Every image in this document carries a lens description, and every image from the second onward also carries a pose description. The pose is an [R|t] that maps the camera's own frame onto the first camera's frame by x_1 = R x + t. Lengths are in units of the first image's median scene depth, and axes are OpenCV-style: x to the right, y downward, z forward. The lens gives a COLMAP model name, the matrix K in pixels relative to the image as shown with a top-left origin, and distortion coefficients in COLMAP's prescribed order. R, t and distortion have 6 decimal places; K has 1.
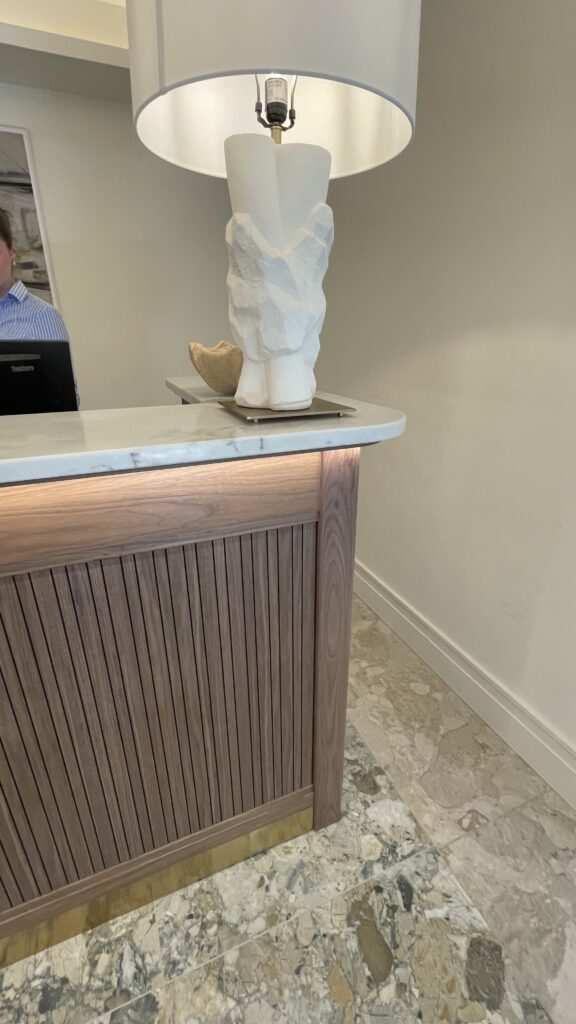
lens RADIAL K [[438.2, 0, 288.0], [0, 438.2, 512.0], [0, 0, 1]] dist [-0.001012, -0.000640]
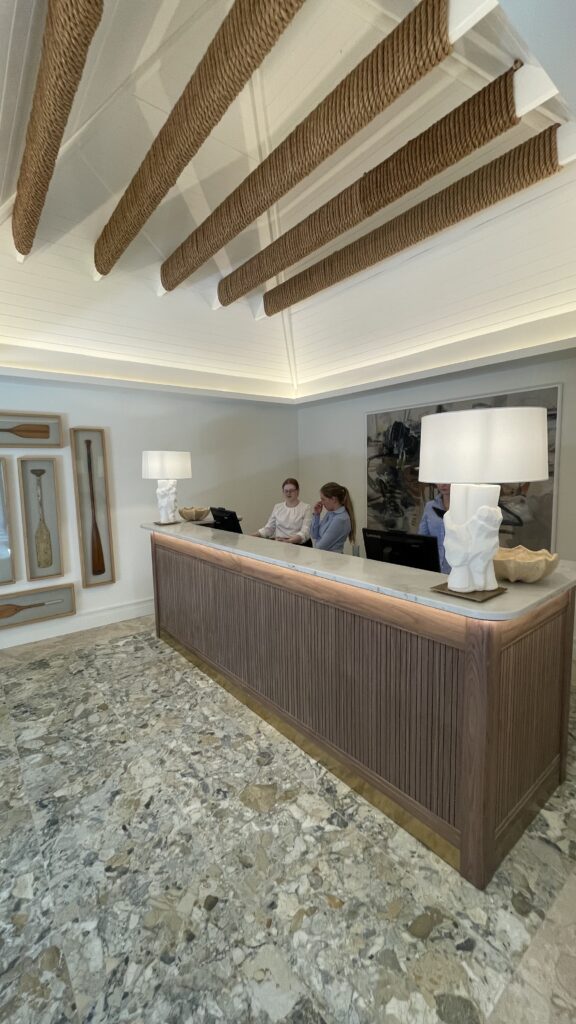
lens RADIAL K [[417.3, 0, 288.0], [0, 417.3, 512.0], [0, 0, 1]] dist [-0.002164, 0.000137]
pose [[0.277746, 0.096701, -0.955775, 1.381807], [-0.338091, 0.941108, -0.003031, -0.254640], [0.899195, 0.323981, 0.294083, -0.381268]]
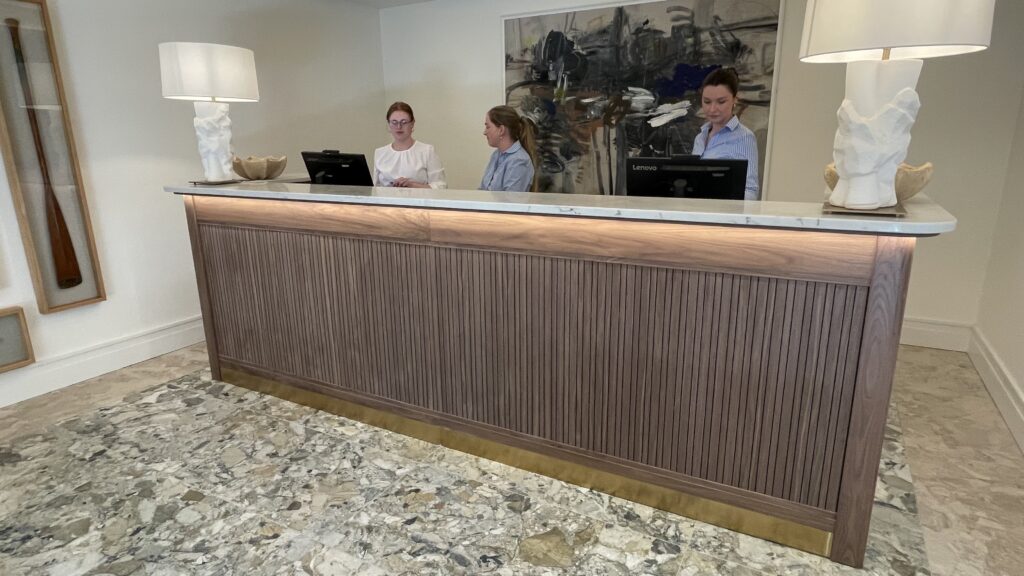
lens RADIAL K [[577.7, 0, 512.0], [0, 577.7, 288.0], [0, 0, 1]] dist [-0.000959, 0.000442]
pose [[0.626320, 0.195907, -0.754549, 0.697185], [-0.279764, 0.959918, 0.017007, 0.292795], [0.727637, 0.200444, 0.656023, -1.009042]]
